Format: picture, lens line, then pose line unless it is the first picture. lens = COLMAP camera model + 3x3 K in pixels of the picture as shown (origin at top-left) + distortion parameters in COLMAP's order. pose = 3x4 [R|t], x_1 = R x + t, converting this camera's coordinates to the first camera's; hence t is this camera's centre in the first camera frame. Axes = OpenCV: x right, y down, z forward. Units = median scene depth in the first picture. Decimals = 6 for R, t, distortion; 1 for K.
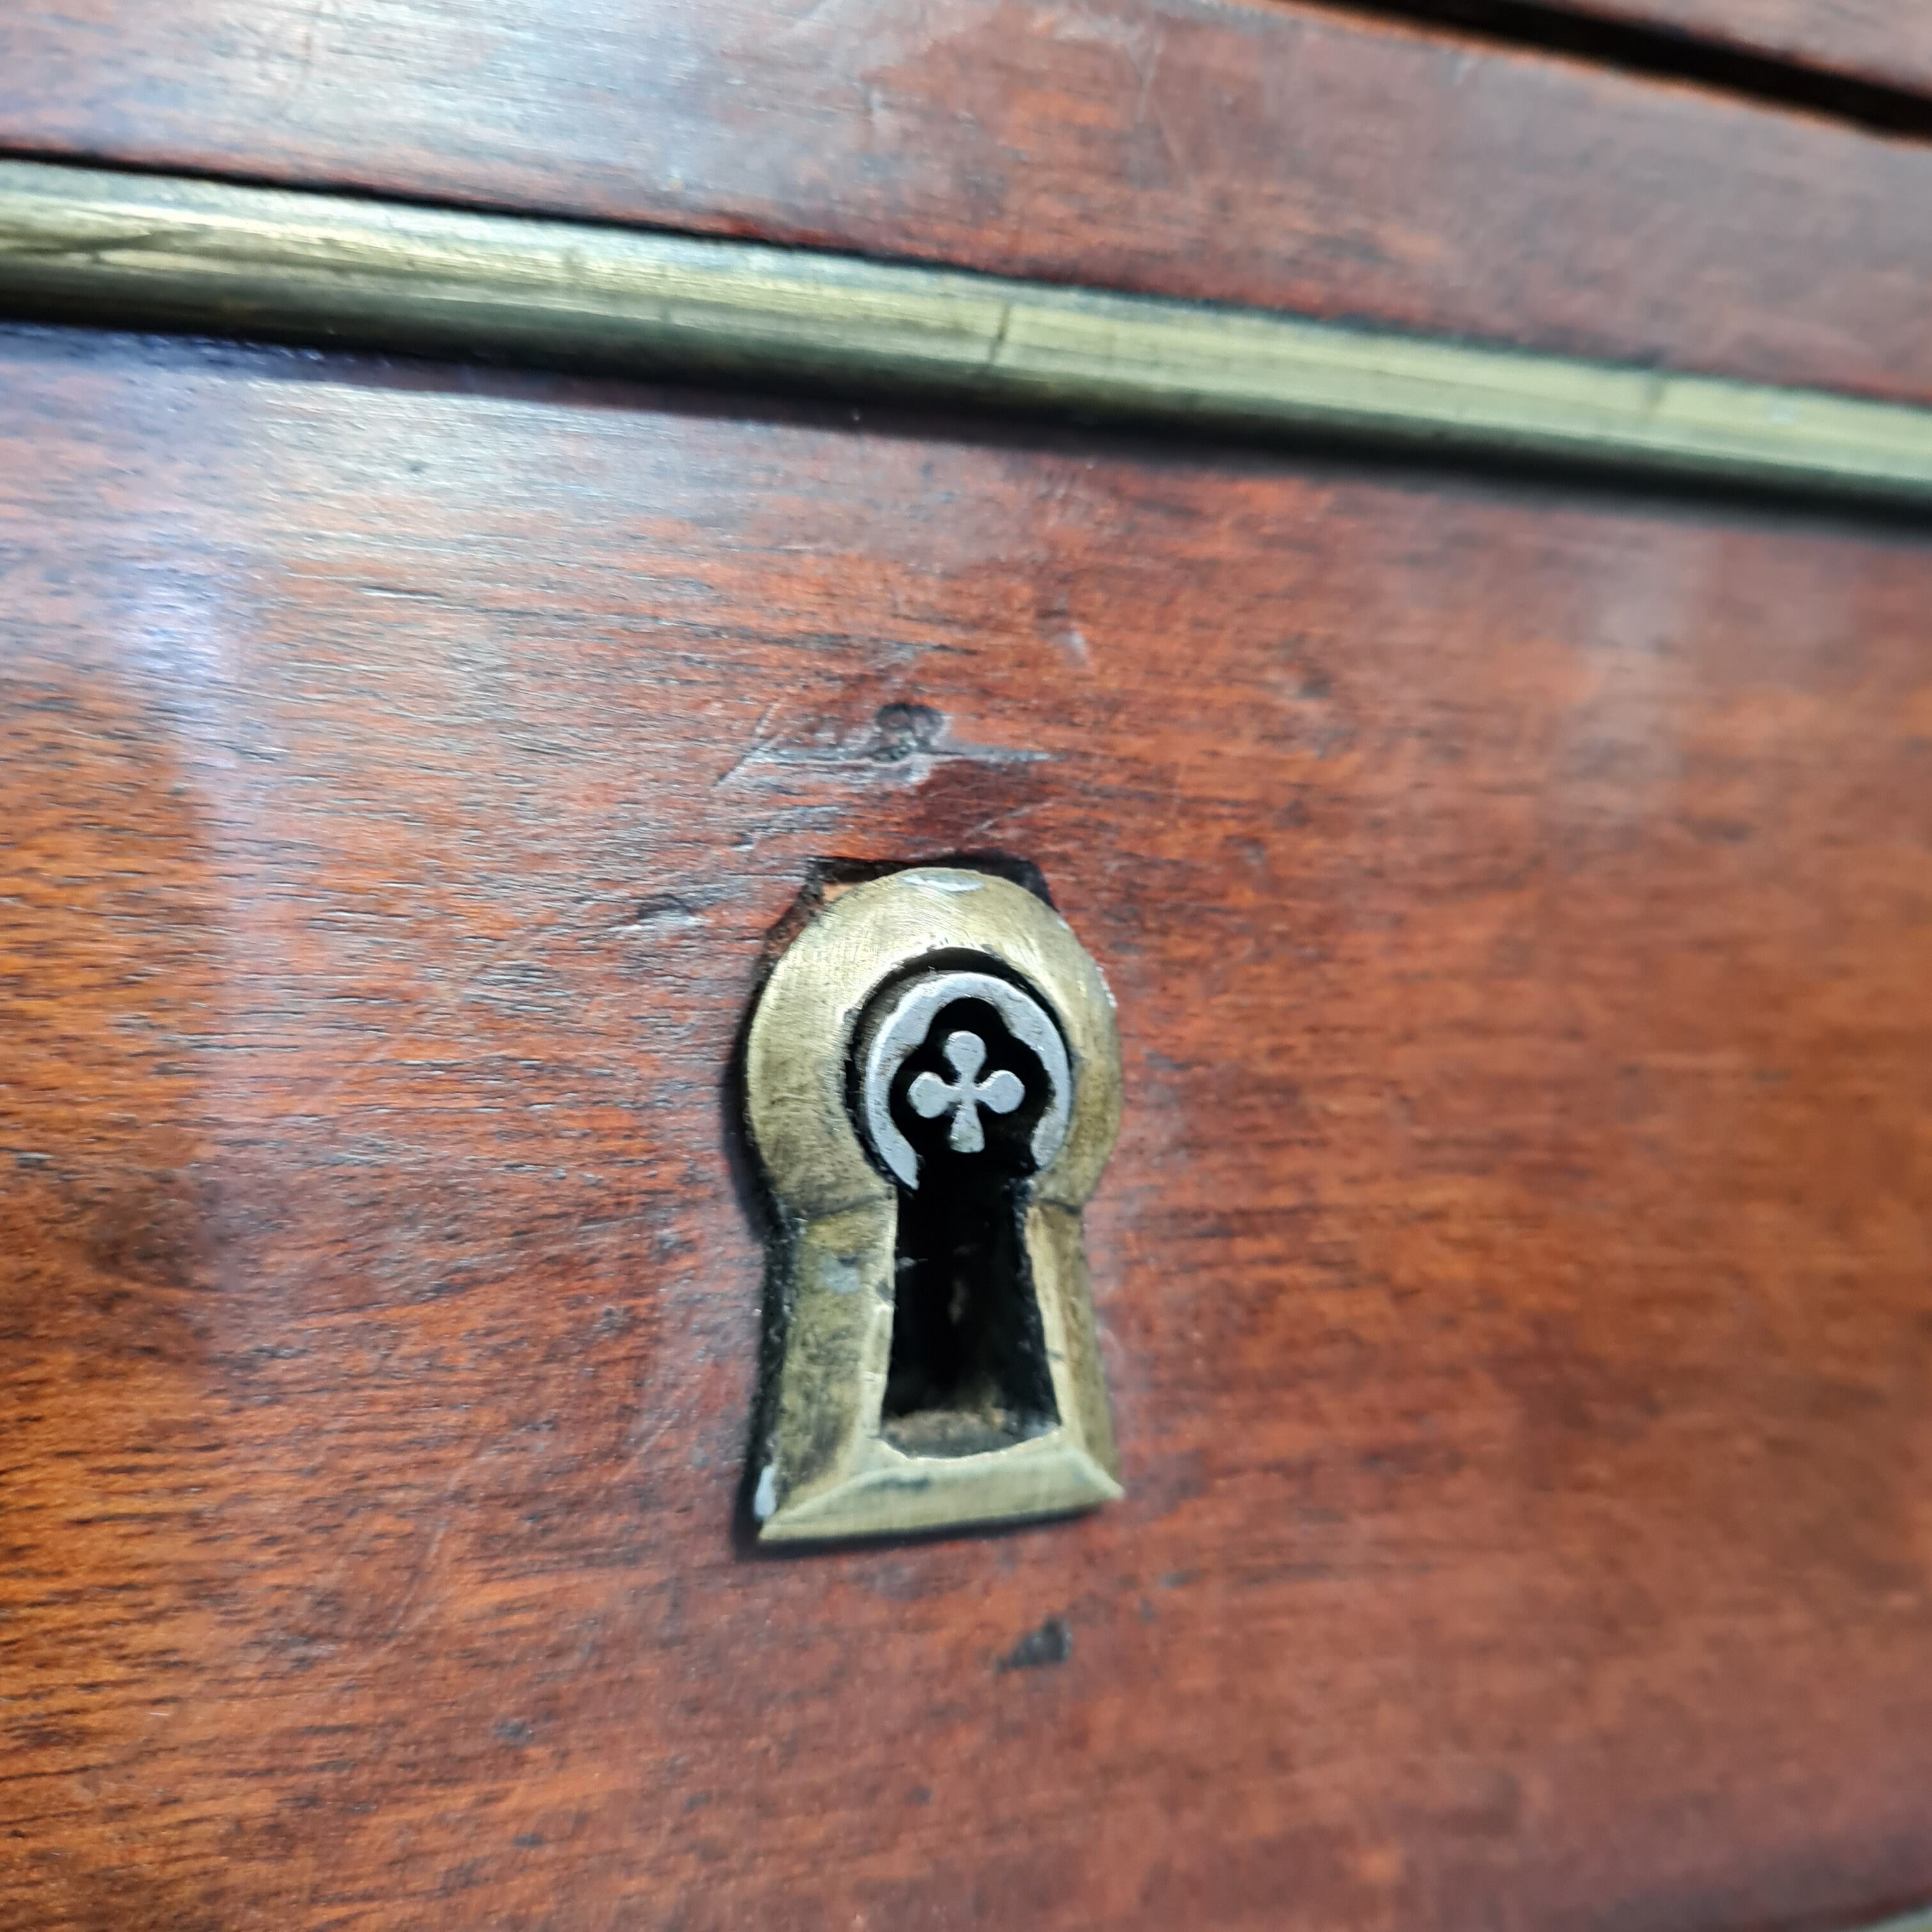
lens RADIAL K [[2031.1, 0, 966.2], [0, 2031.1, 980.4], [0, 0, 1]] dist [-0.066676, 0.000000]
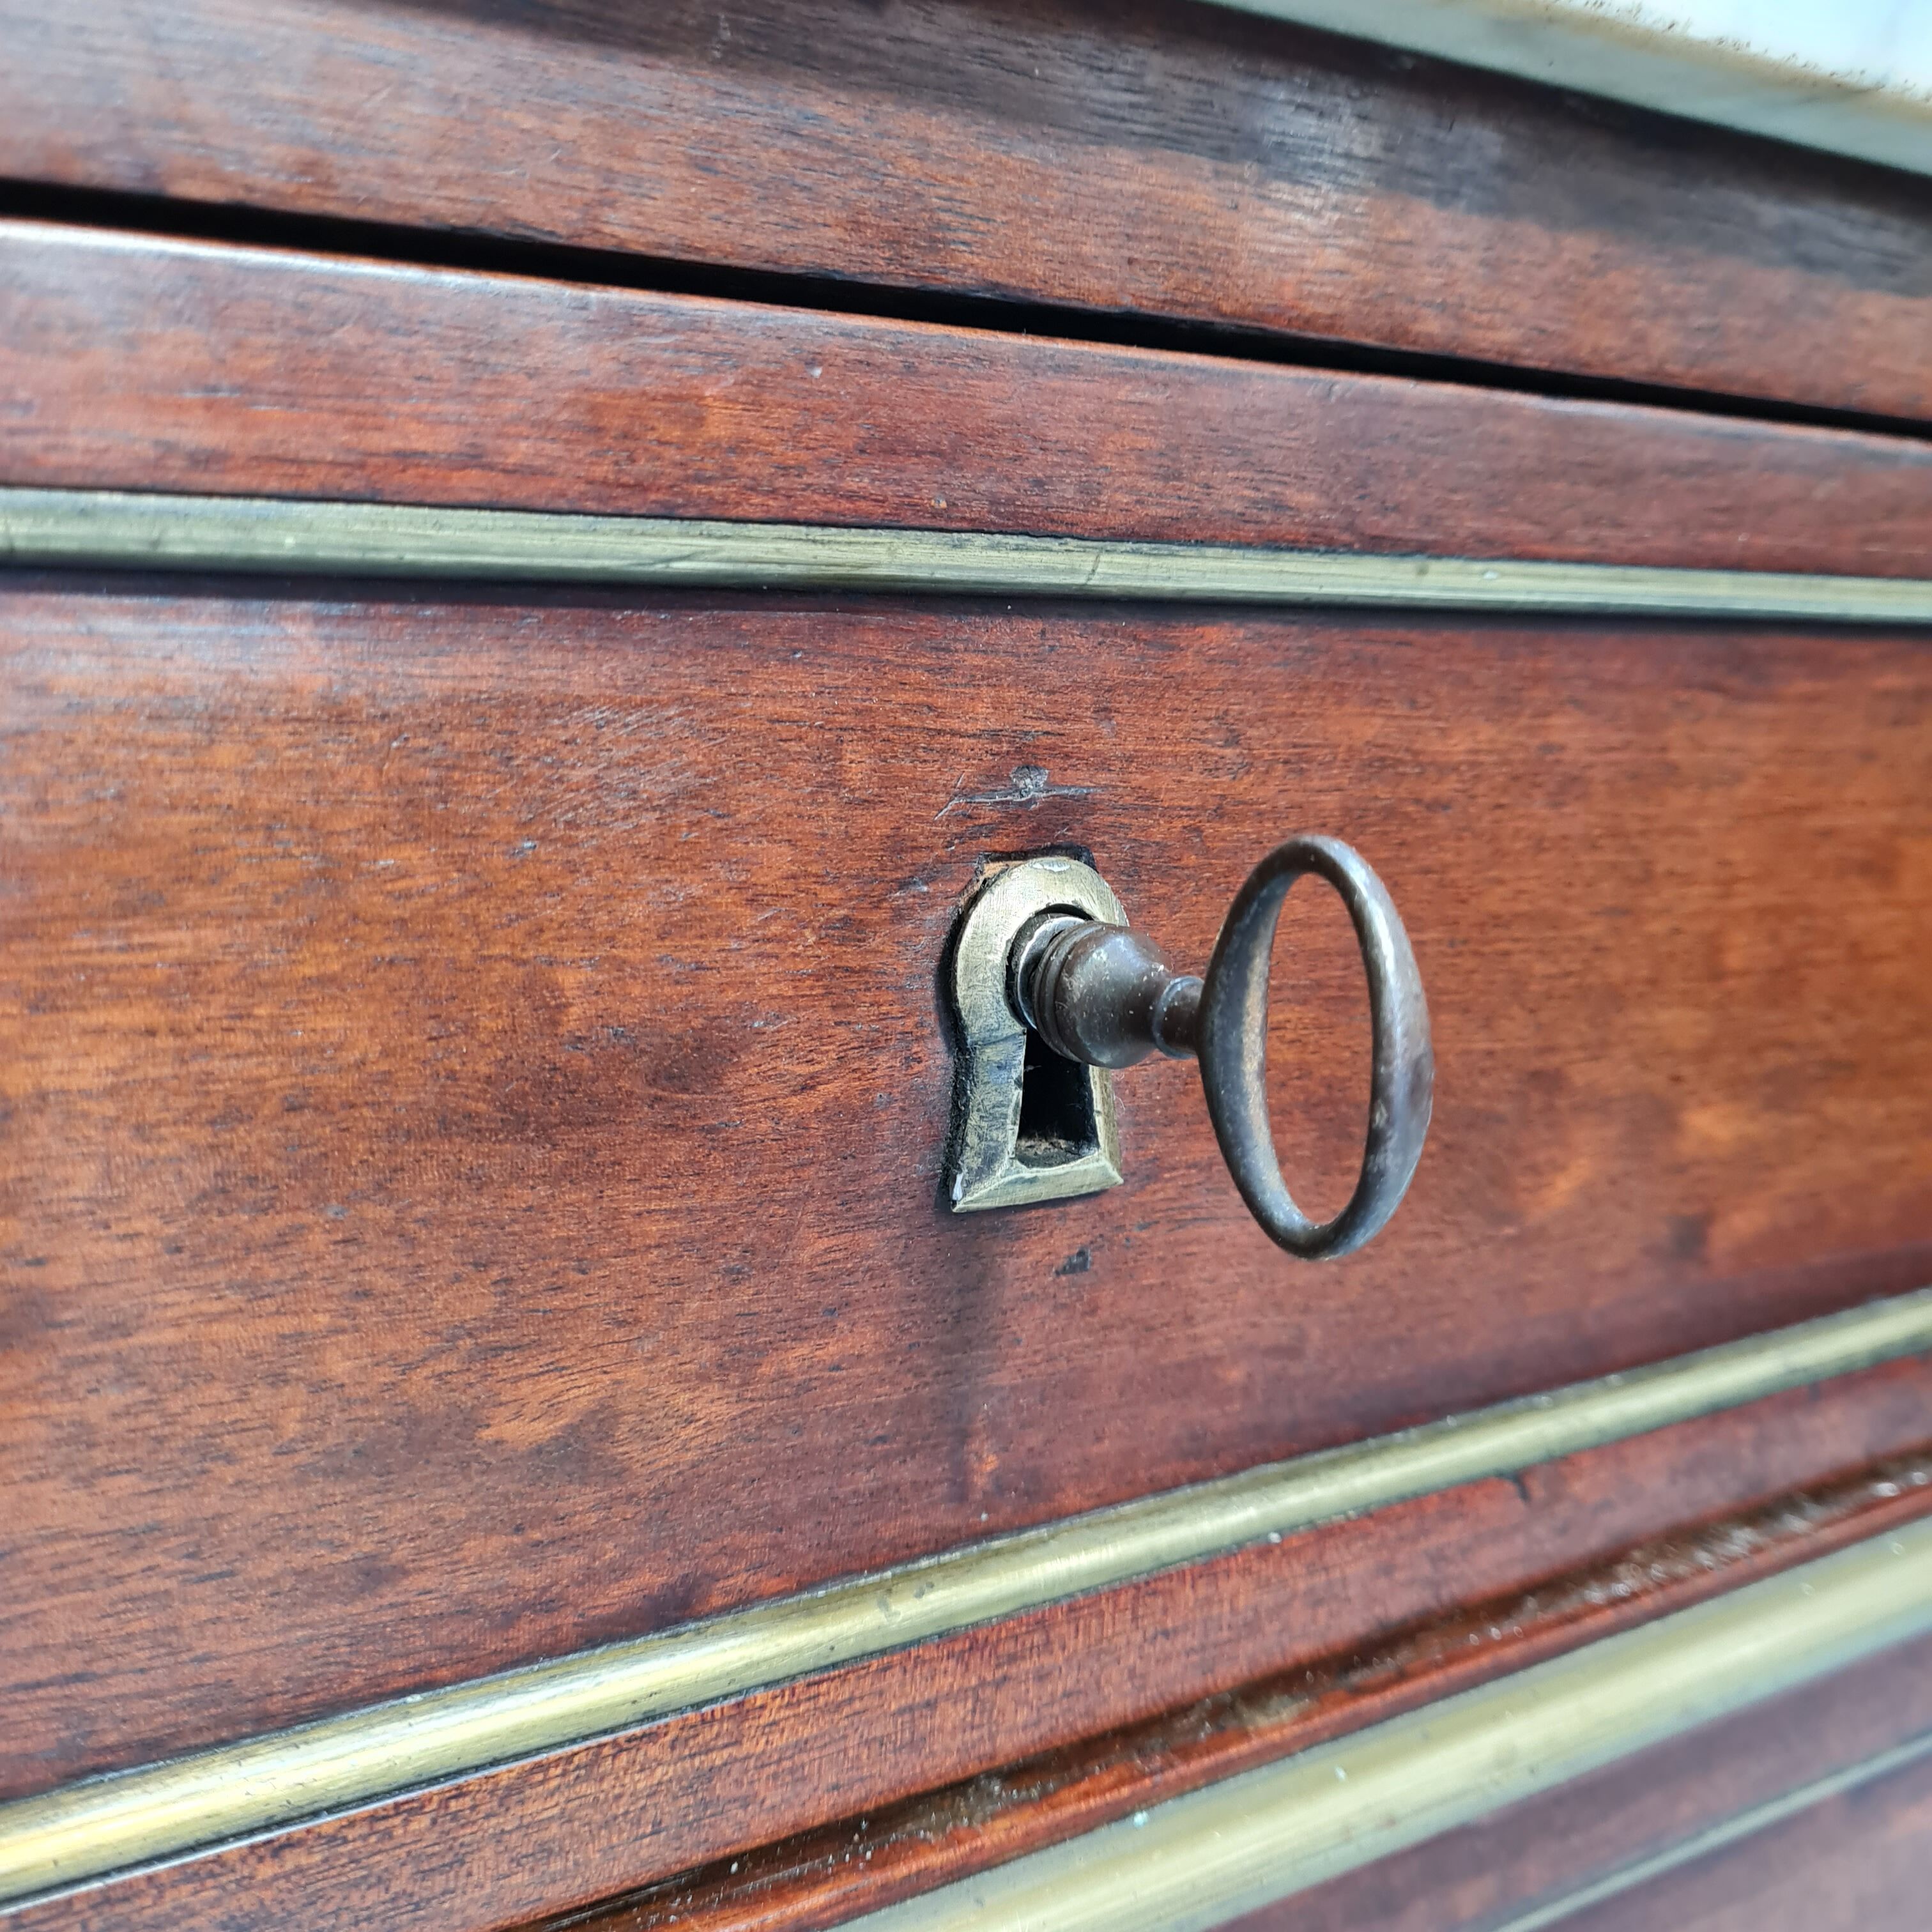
lens RADIAL K [[2031.1, 0, 962.1], [0, 2031.1, 962.0], [0, 0, 1]] dist [-0.066676, 0.000000]
pose [[0.984866, -0.002048, 0.173304, -0.400645], [-0.025404, 0.987424, 0.156038, -0.241538], [-0.171445, -0.158079, 0.972429, -0.785652]]
